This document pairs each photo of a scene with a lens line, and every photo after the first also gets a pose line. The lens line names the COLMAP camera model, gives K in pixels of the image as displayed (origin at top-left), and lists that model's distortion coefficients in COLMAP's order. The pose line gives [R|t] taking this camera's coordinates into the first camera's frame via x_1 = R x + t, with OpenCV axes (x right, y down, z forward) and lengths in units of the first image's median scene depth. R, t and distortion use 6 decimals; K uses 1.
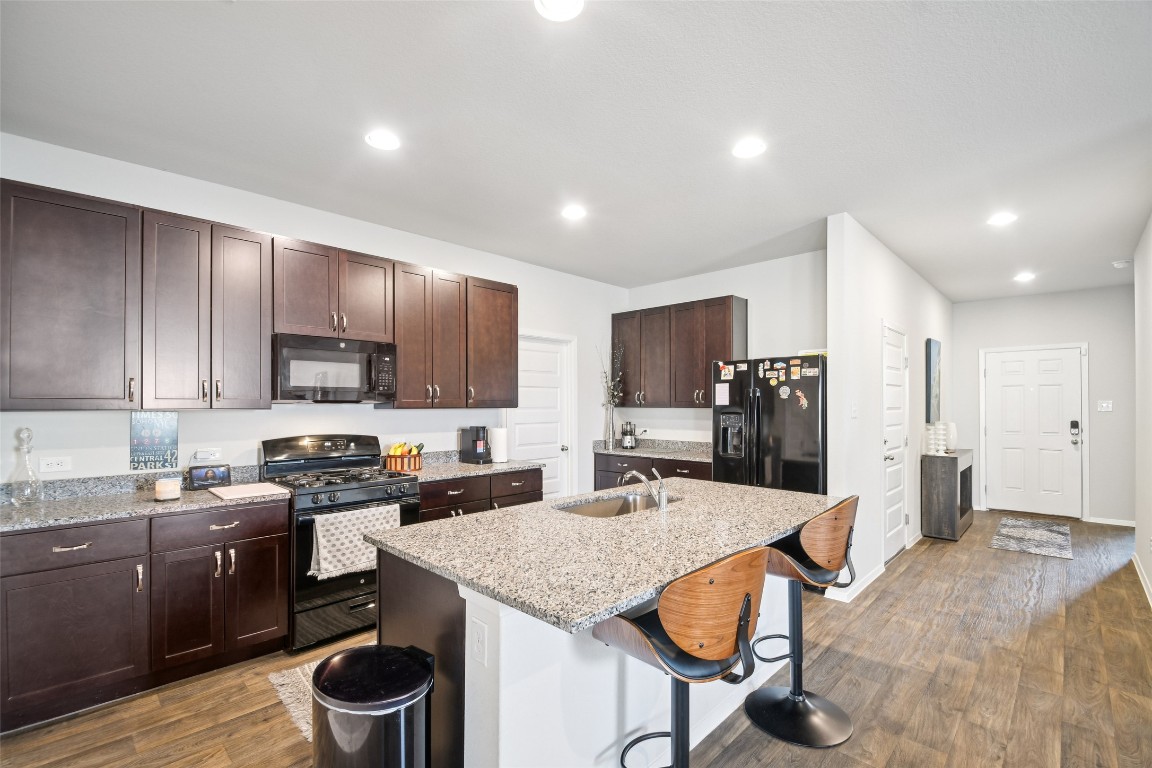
lens RADIAL K [[512.7, 0, 570.2], [0, 512.7, 392.9], [0, 0, 1]] dist [-0.002582, -0.003333]
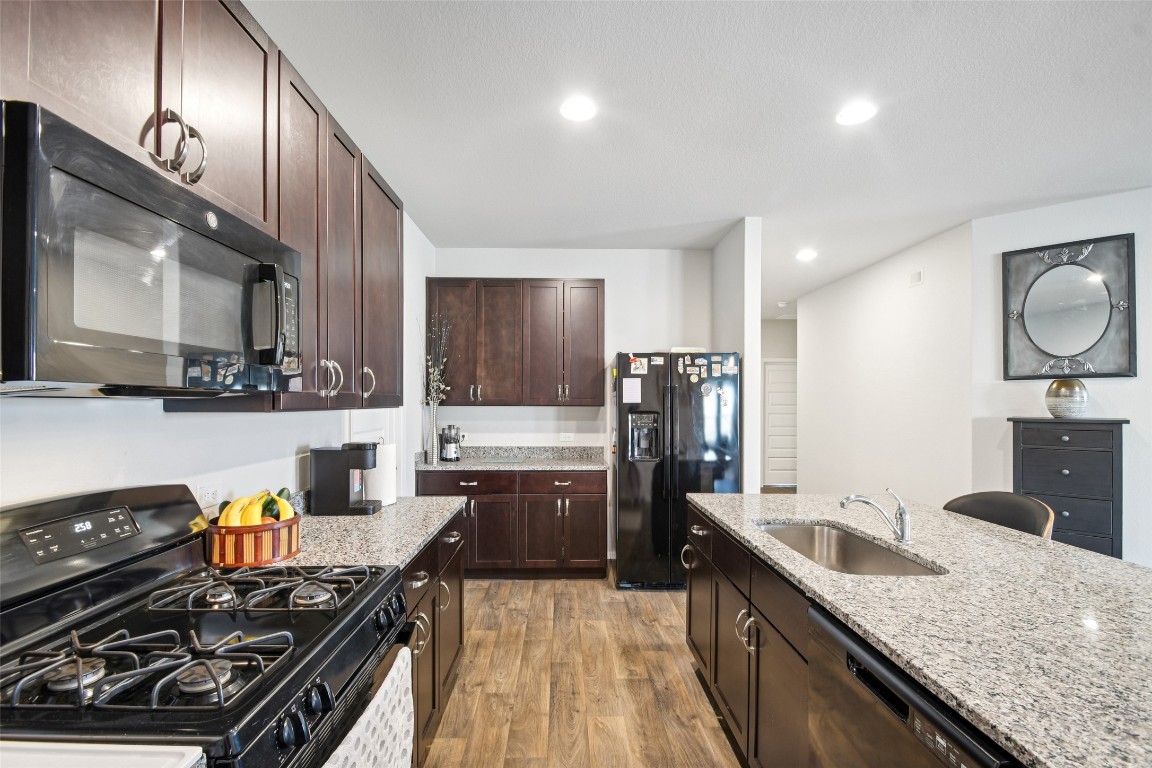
lens RADIAL K [[512.7, 0, 574.7], [0, 512.7, 395.0], [0, 0, 1]] dist [-0.002582, -0.003333]
pose [[0.695495, 0.012039, 0.718430, -0.405102], [-0.019203, 0.999814, 0.001835, 0.010530], [-0.718274, -0.015072, 0.695597, 0.475325]]
